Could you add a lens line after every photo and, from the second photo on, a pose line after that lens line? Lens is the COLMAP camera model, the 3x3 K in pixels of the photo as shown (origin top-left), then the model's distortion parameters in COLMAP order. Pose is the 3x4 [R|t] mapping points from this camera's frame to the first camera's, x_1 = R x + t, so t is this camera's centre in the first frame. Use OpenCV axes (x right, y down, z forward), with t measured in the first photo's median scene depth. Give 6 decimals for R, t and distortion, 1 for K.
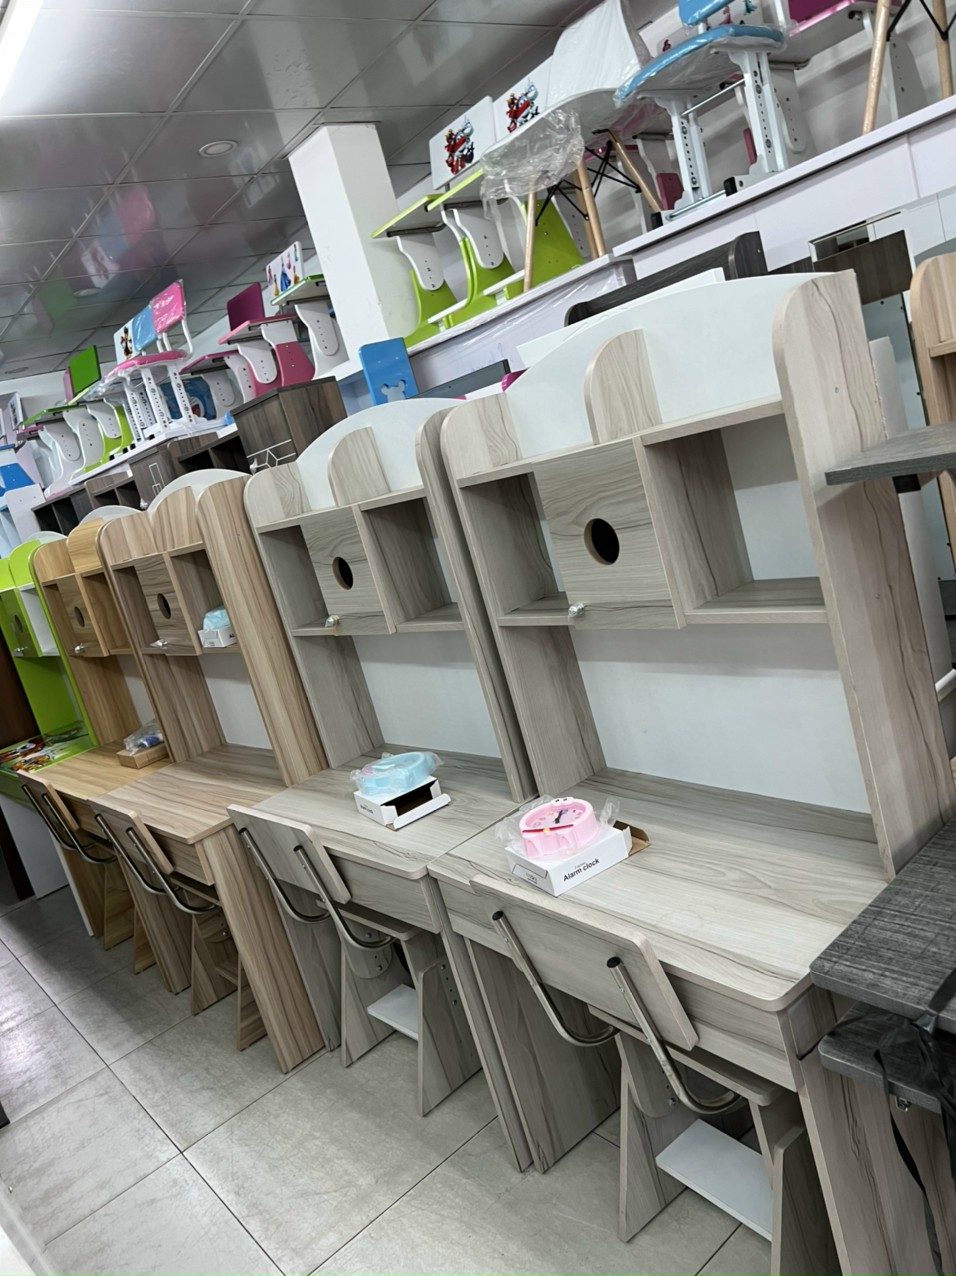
lens RADIAL K [[951.9, 0, 500.9], [0, 951.9, 630.4], [0, 0, 1]] dist [0.003911, -0.009220]
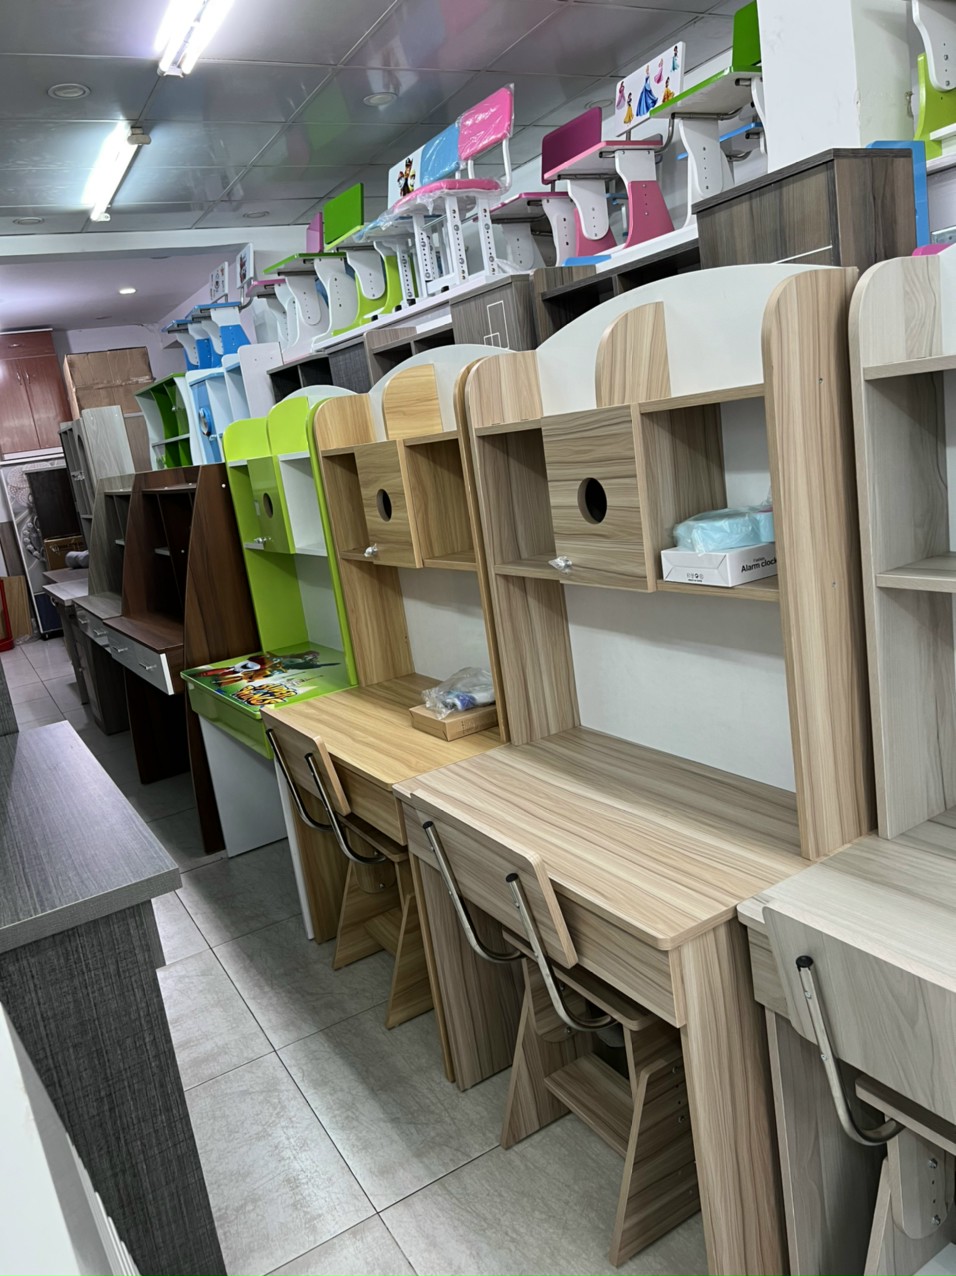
lens RADIAL K [[946.8, 0, 481.1], [0, 946.8, 623.7], [0, 0, 1]] dist [0.006764, -0.009995]
pose [[0.978666, 0.158768, -0.130402, -0.240495], [-0.152971, 0.986787, 0.053395, 0.020903], [0.137156, -0.032308, 0.990022, 0.295501]]
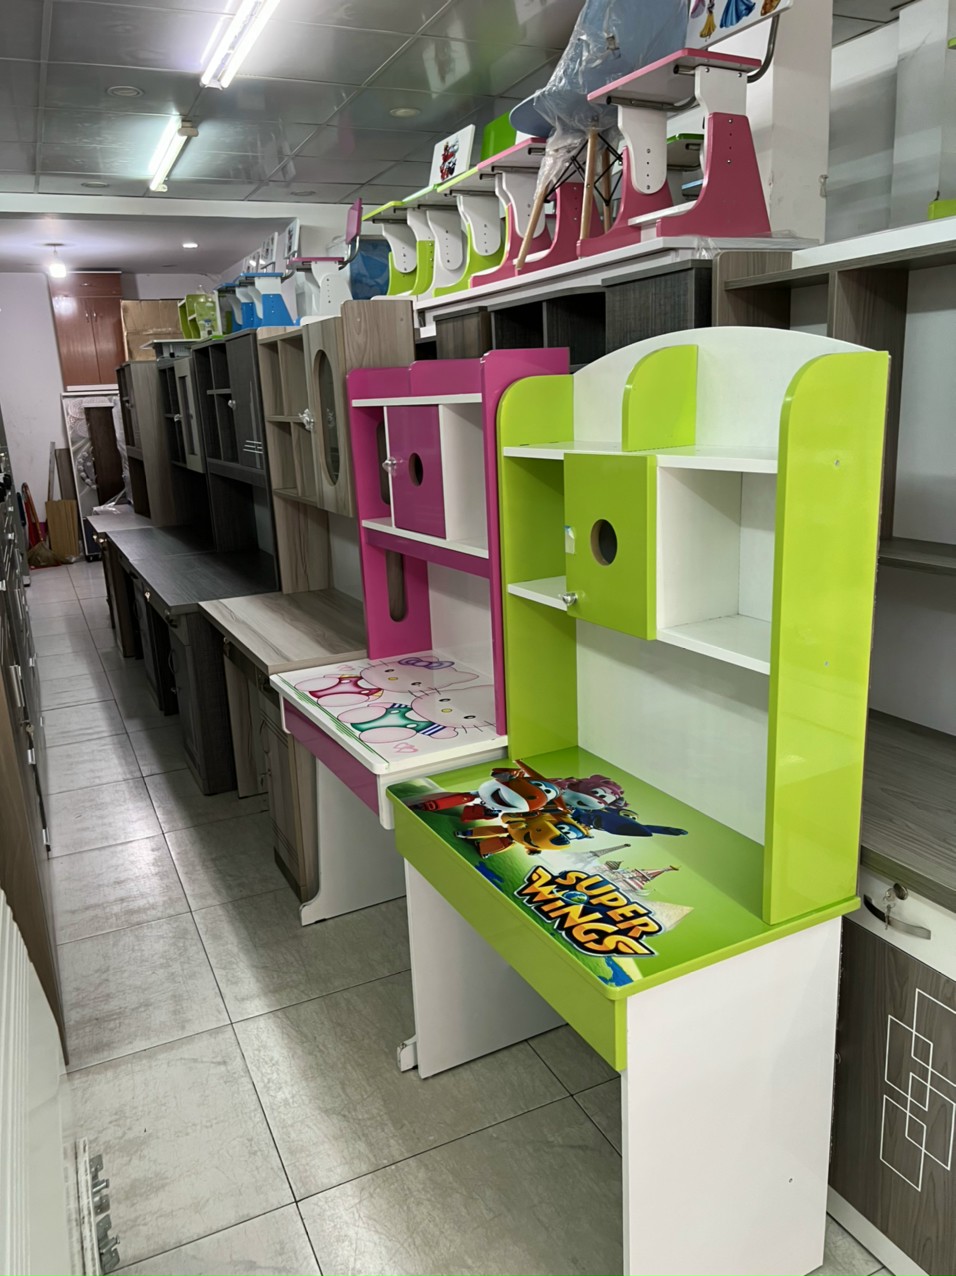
lens RADIAL K [[952.6, 0, 478.0], [0, 952.6, 638.0], [0, 0, 1]] dist [0.006934, -0.011510]
pose [[0.944142, 0.278379, -0.176358, -0.112759], [-0.261023, 0.958406, 0.115429, -0.018419], [0.201156, -0.062948, 0.977535, 0.176266]]
